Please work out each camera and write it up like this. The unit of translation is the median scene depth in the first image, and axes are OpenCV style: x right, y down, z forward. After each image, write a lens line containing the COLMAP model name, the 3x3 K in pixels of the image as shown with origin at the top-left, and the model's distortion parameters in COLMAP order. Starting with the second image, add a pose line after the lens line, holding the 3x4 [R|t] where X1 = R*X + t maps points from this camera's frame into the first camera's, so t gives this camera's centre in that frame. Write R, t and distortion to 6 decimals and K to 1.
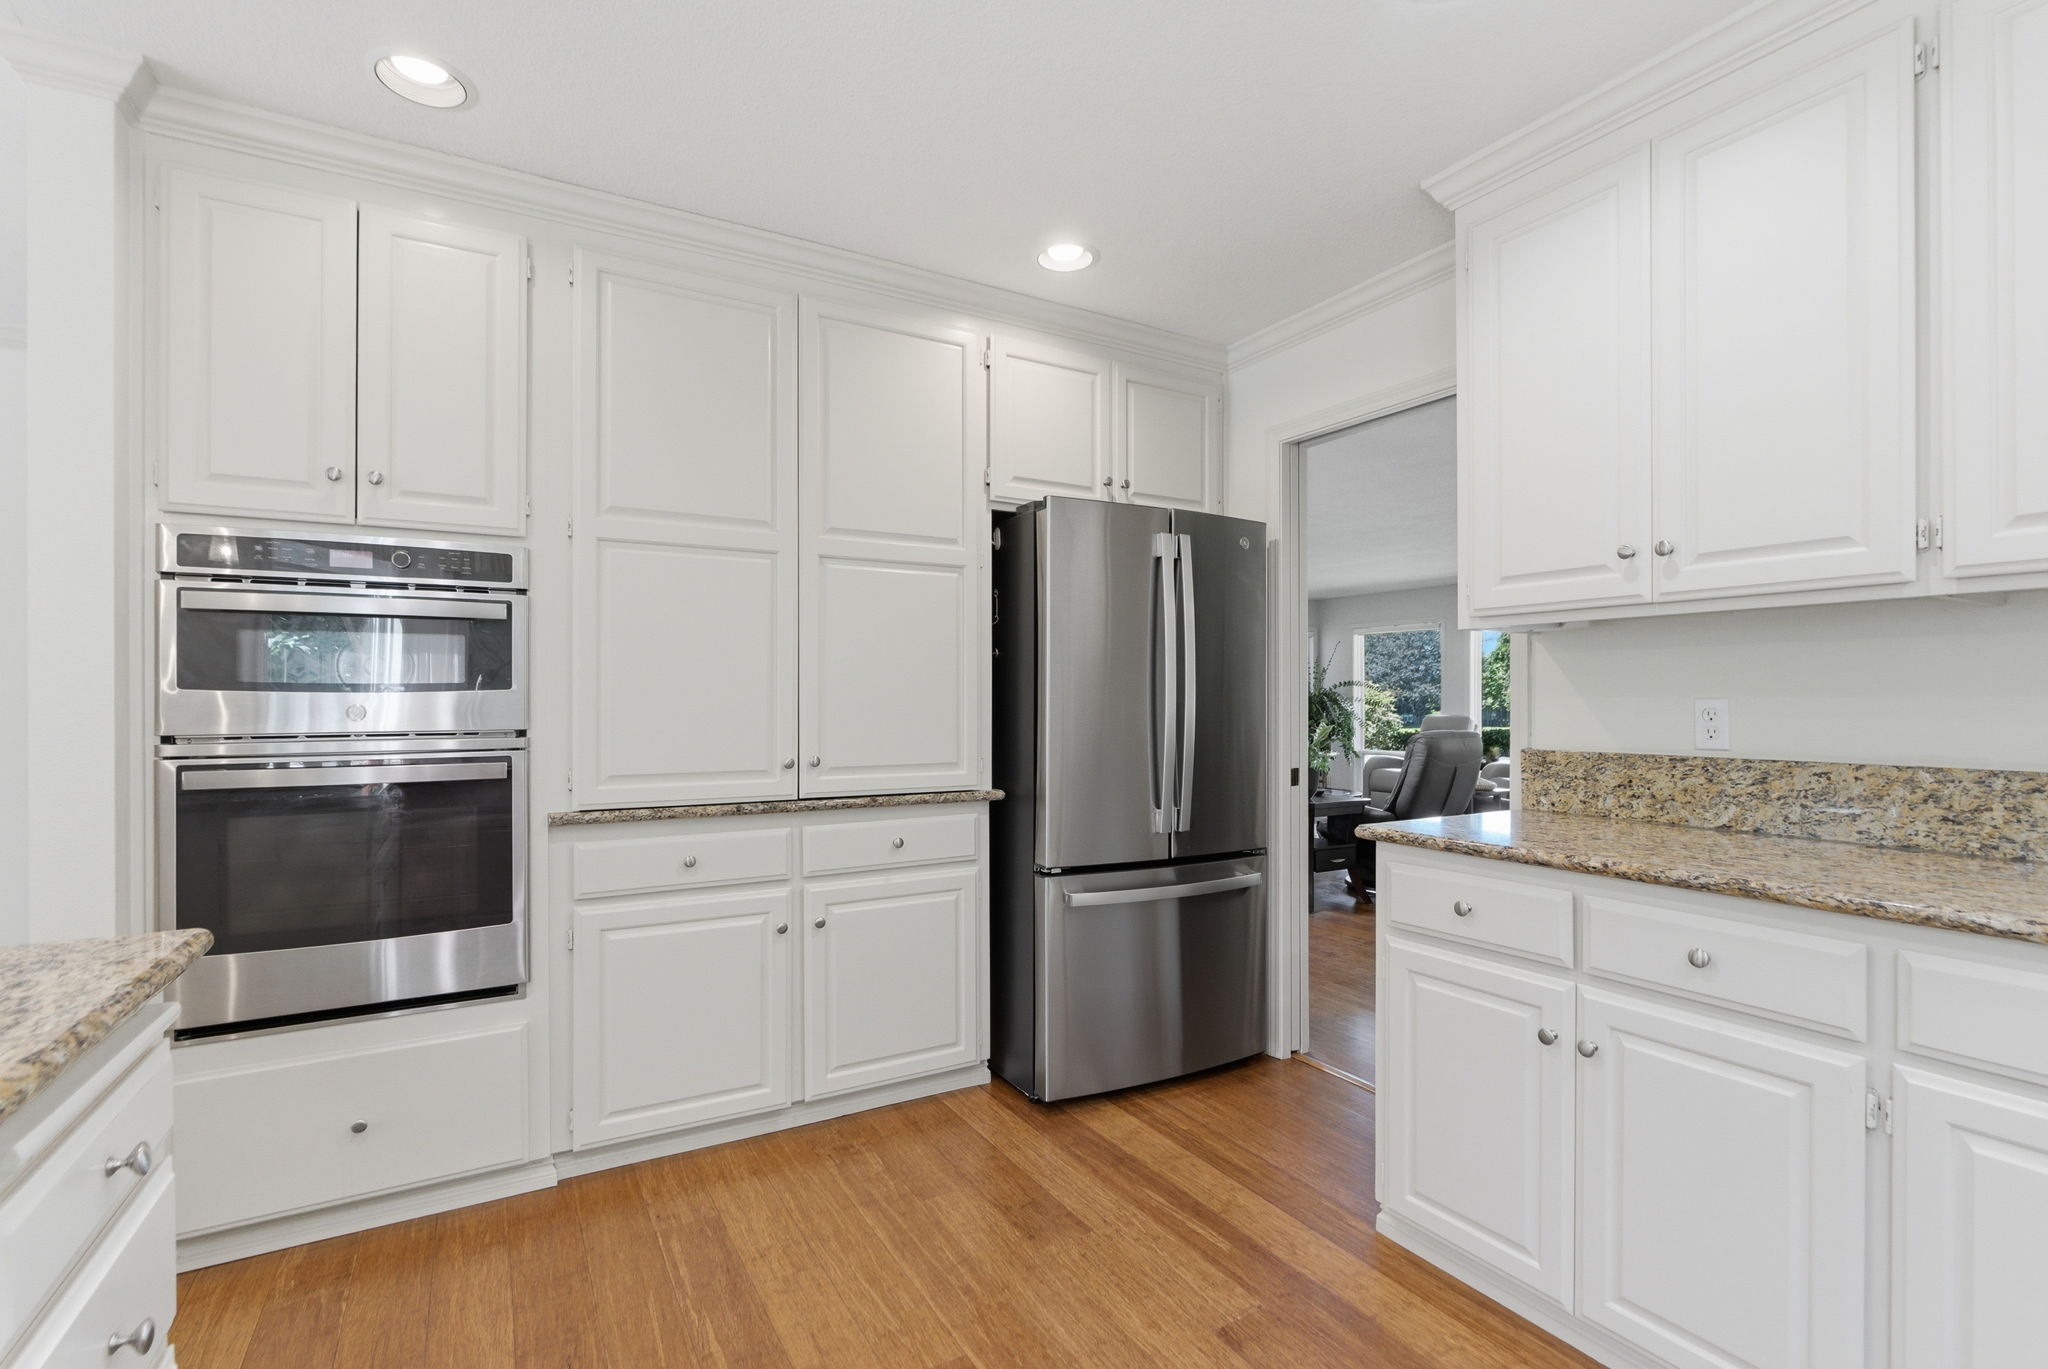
lens RADIAL K [[964.9, 0, 1033.1], [0, 964.9, 688.7], [0, 0, 1]] dist [-0.000903, 0.000264]
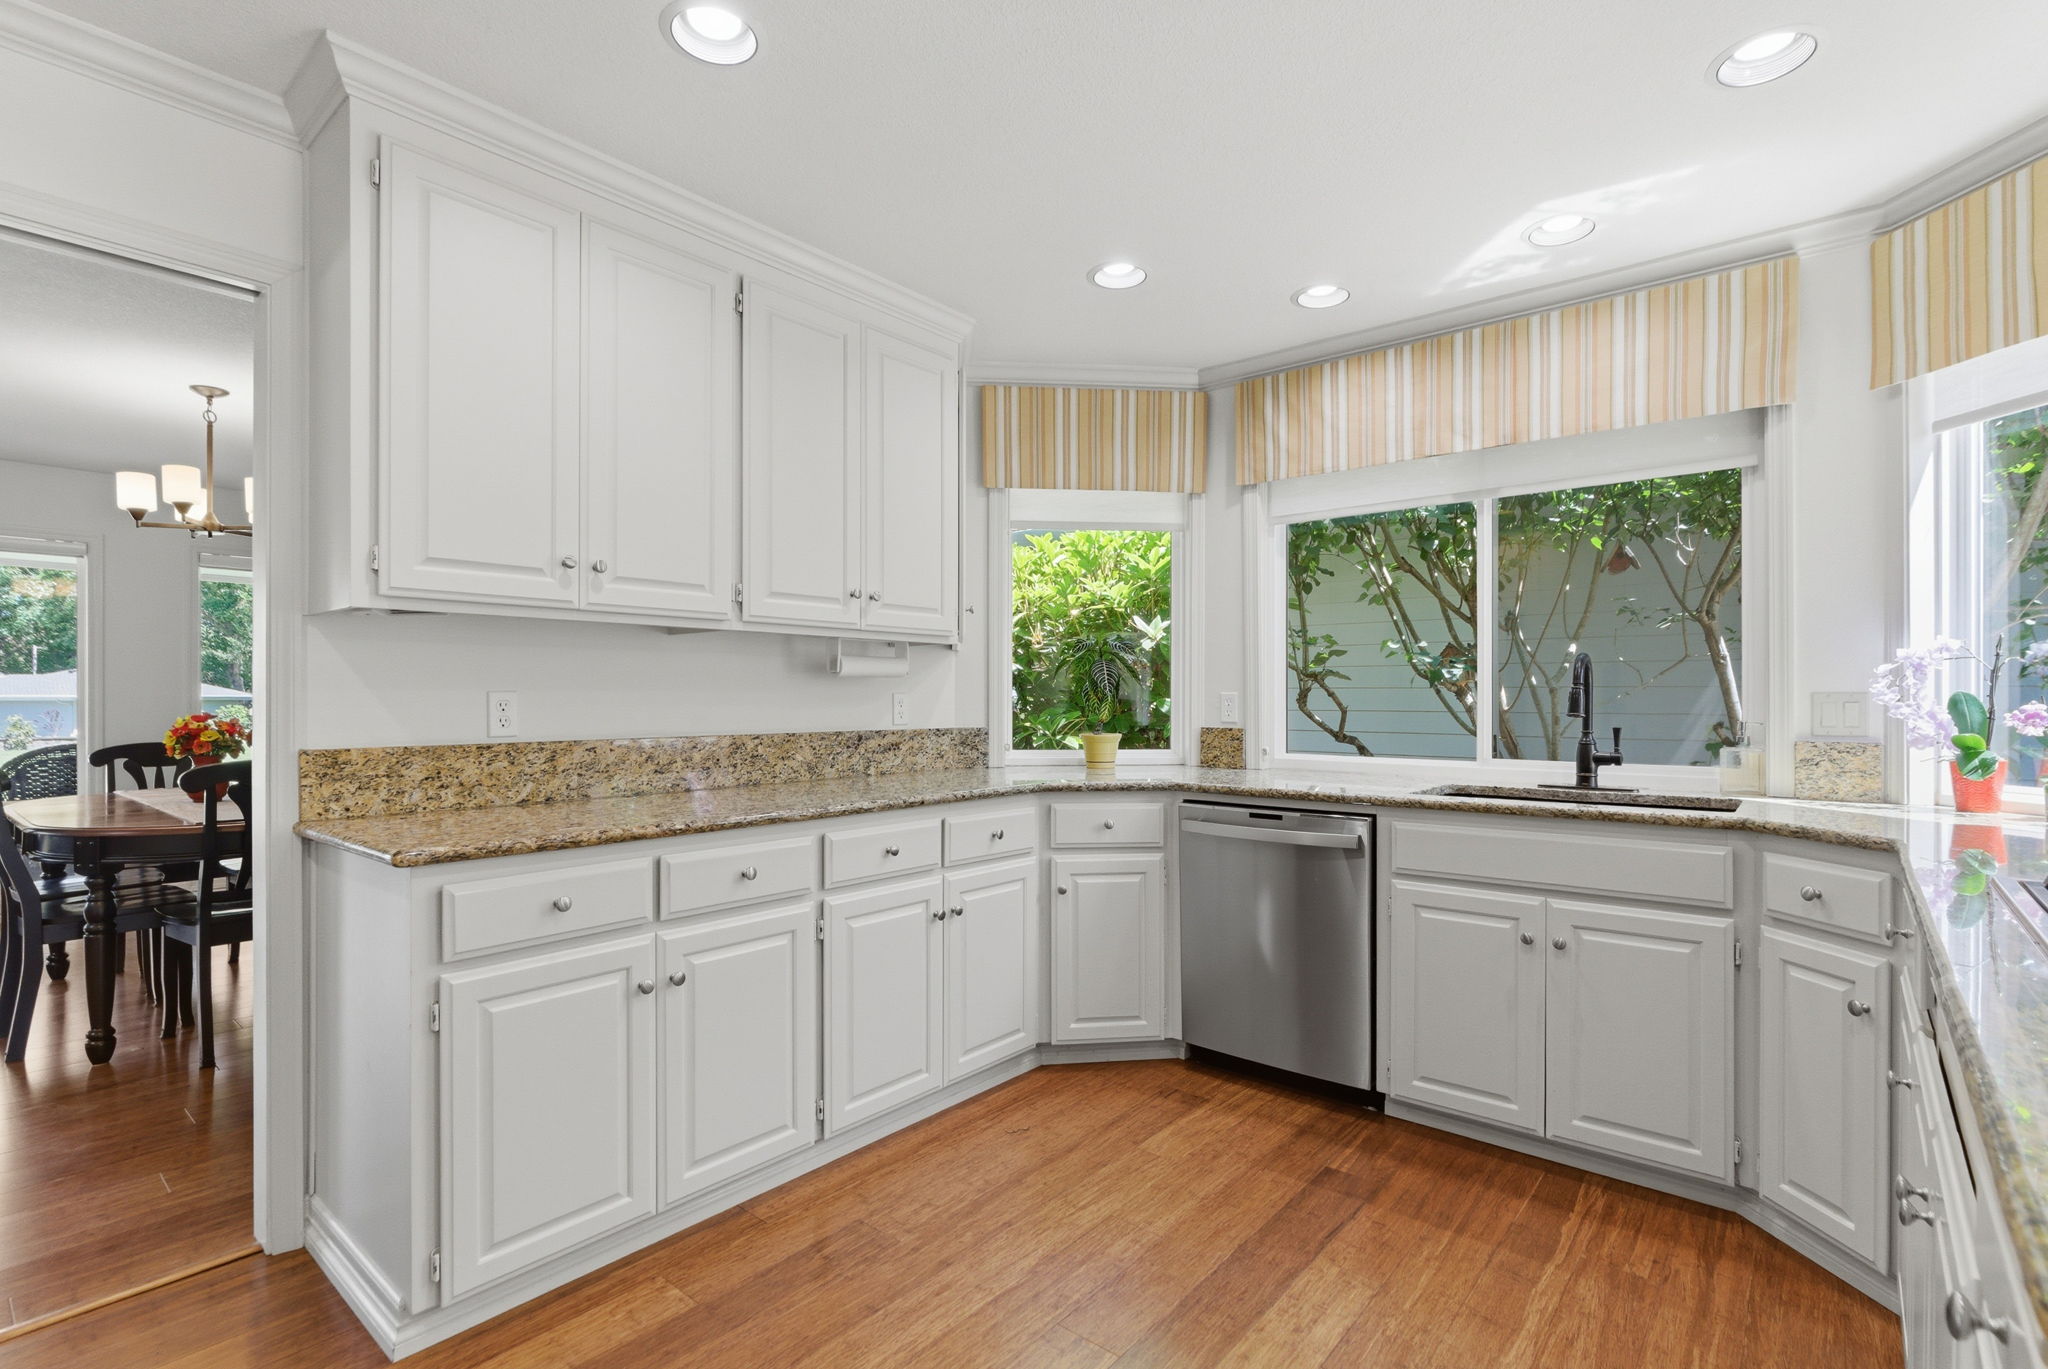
lens RADIAL K [[964.9, 0, 1038.5], [0, 964.9, 686.0], [0, 0, 1]] dist [-0.000903, 0.000264]
pose [[-0.351923, 0.009022, 0.935986, -0.608020], [-0.013638, 0.999798, -0.014765, 0.012177], [-0.935930, -0.017961, -0.351728, 0.838950]]
